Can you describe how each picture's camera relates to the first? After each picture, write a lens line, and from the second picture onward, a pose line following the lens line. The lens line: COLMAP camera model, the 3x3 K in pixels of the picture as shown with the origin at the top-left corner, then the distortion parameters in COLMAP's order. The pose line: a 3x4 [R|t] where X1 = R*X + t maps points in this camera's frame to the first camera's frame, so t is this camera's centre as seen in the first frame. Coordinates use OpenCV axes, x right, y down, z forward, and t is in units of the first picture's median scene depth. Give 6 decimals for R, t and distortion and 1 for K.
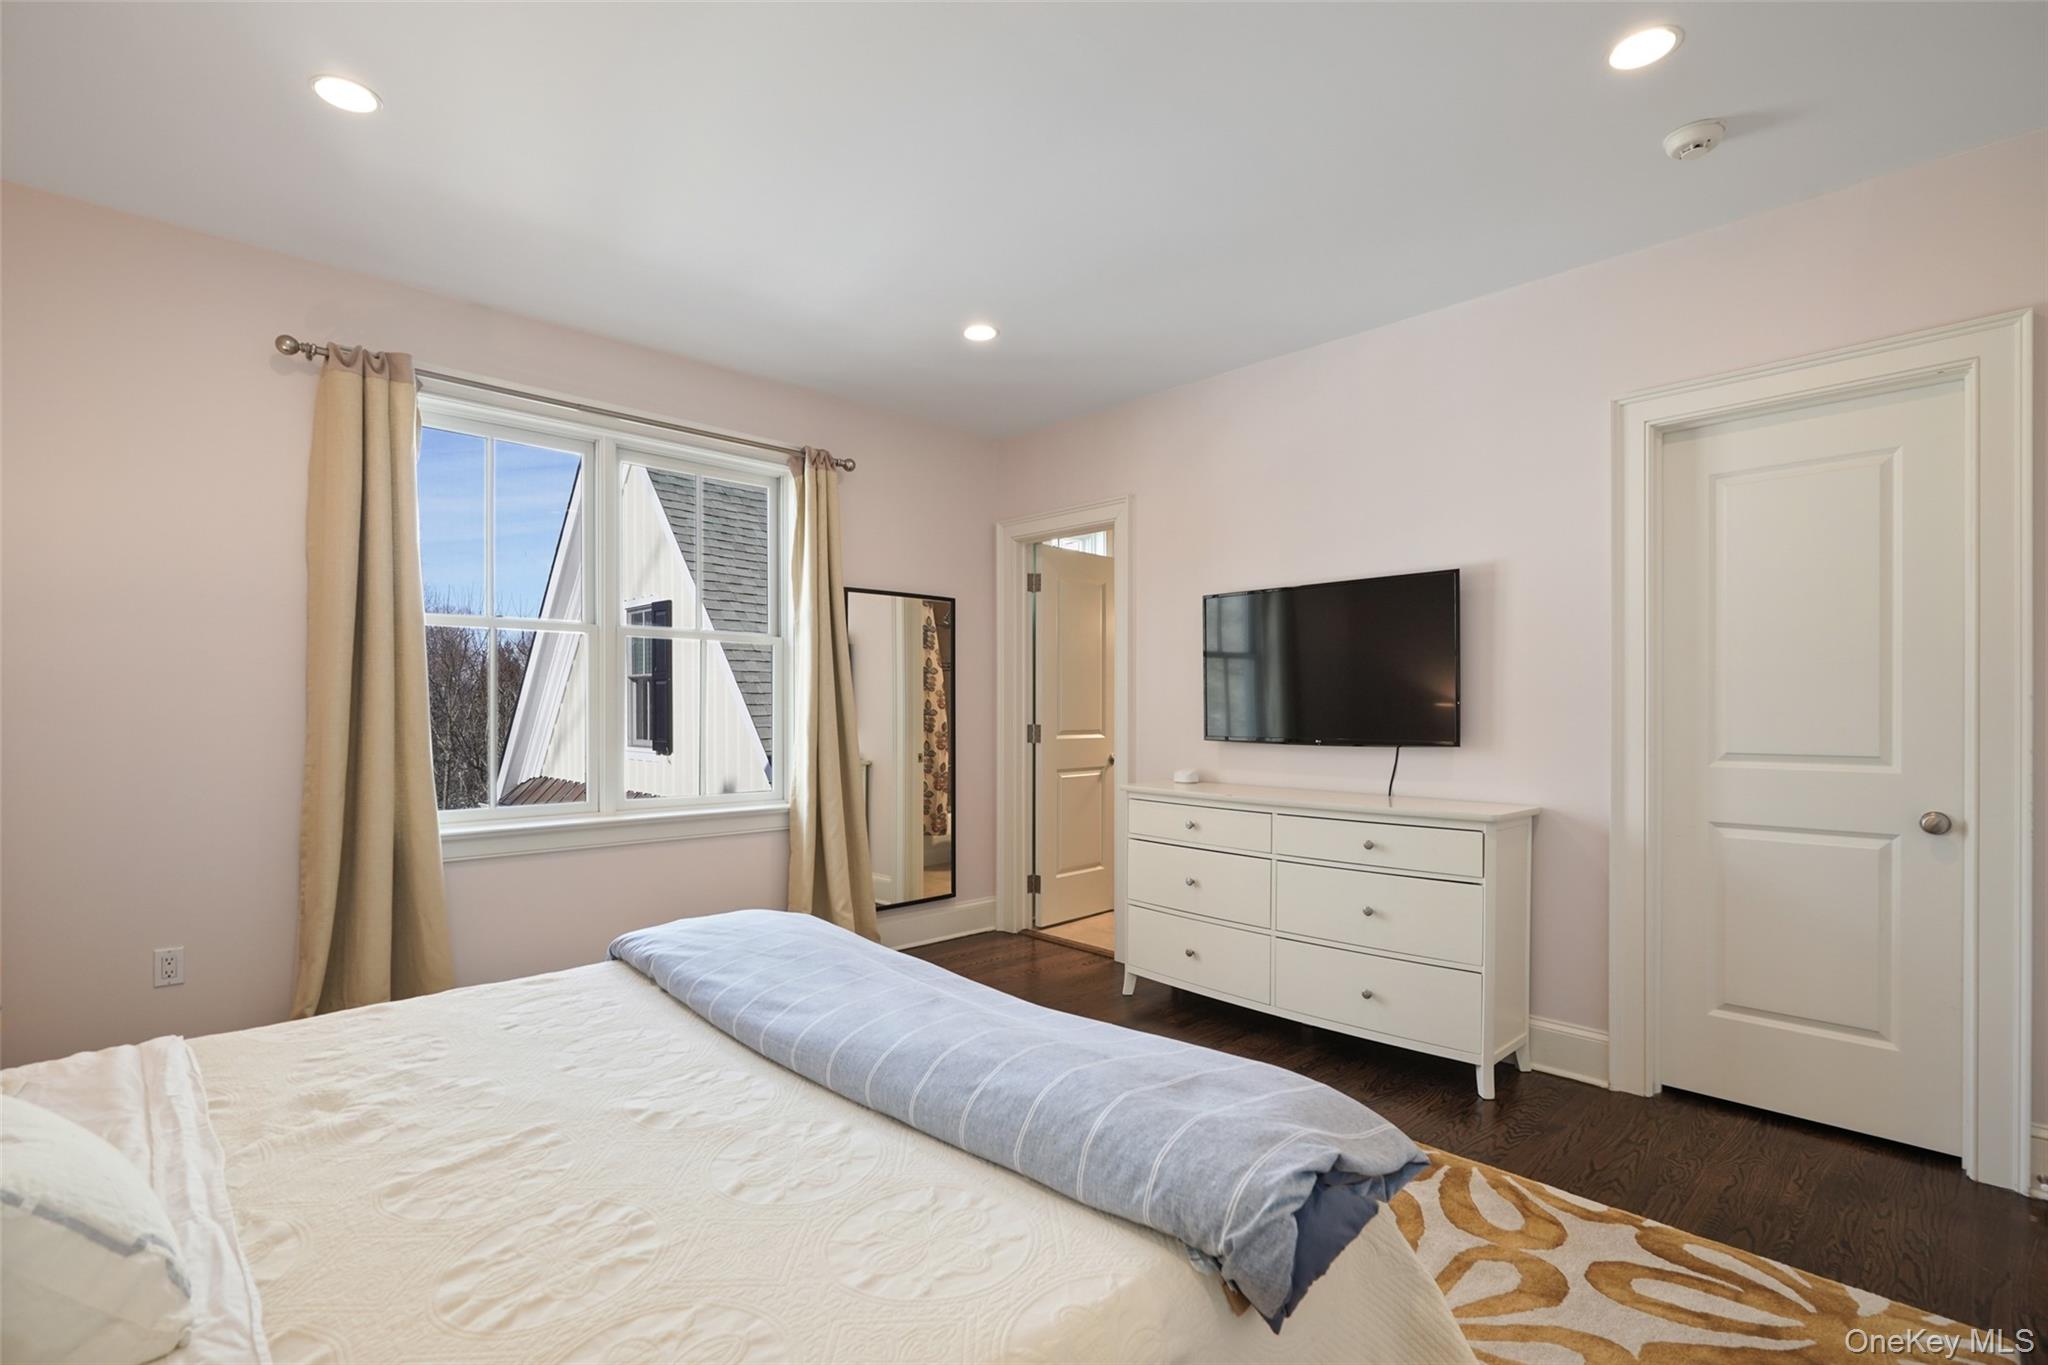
lens RADIAL K [[921.6, 0, 1018.1], [0, 921.6, 713.1], [0, 0, 1]] dist [-0.000942, -0.000014]
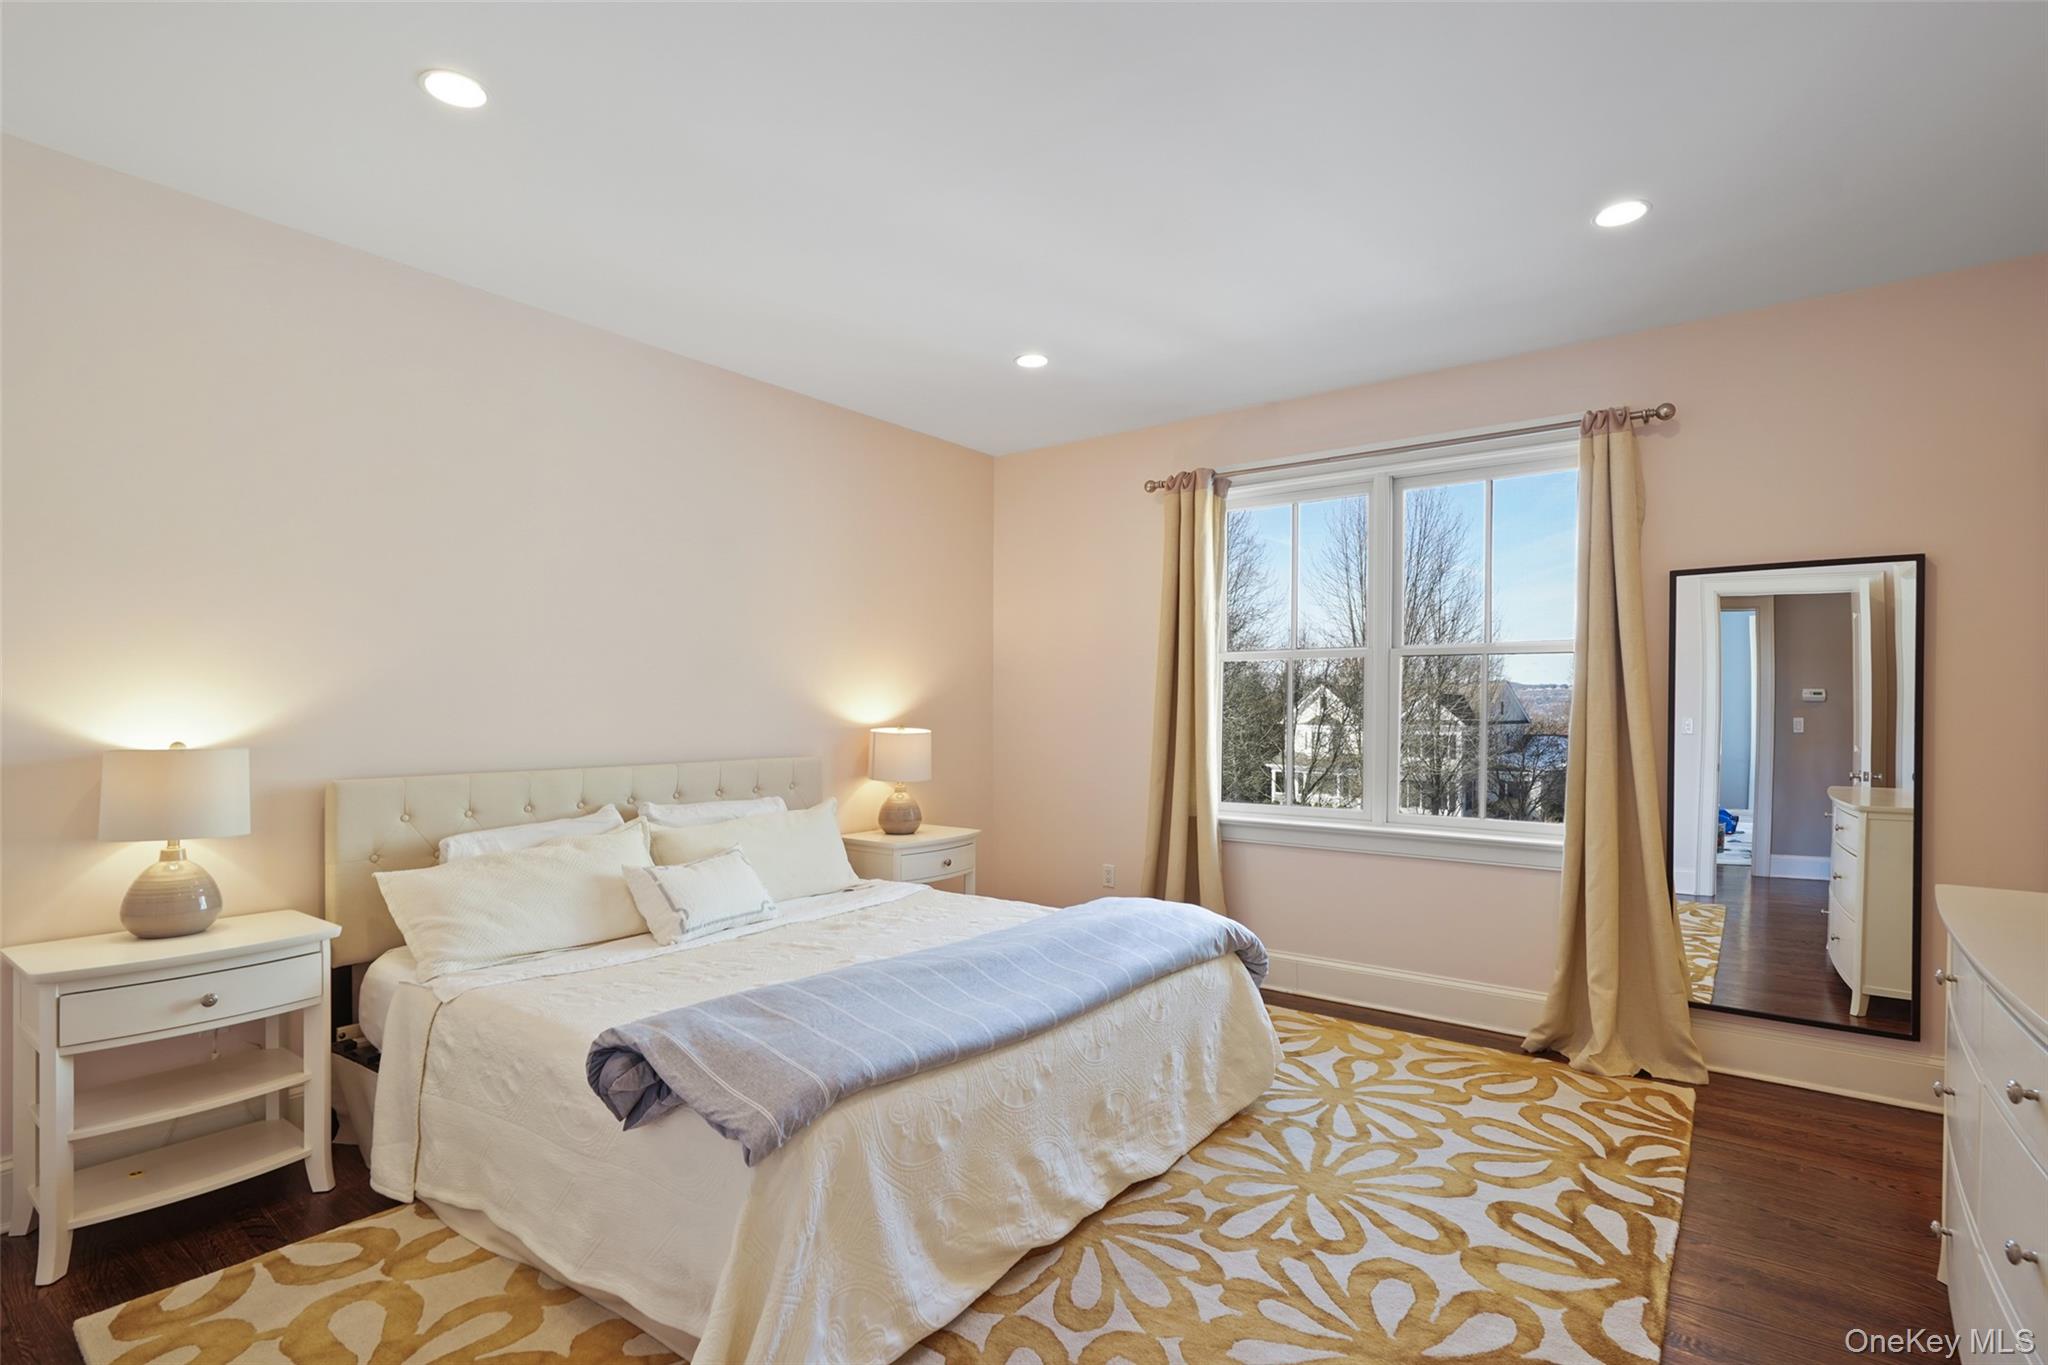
lens RADIAL K [[964.1, 0, 1023.3], [0, 964.1, 705.1], [0, 0, 1]] dist [-0.015277, 0.000199]
pose [[0.186439, -0.007321, -0.982439, 0.720724], [-0.012630, 0.999872, -0.009847, -0.016201], [0.982385, 0.014245, 0.186323, 0.484319]]
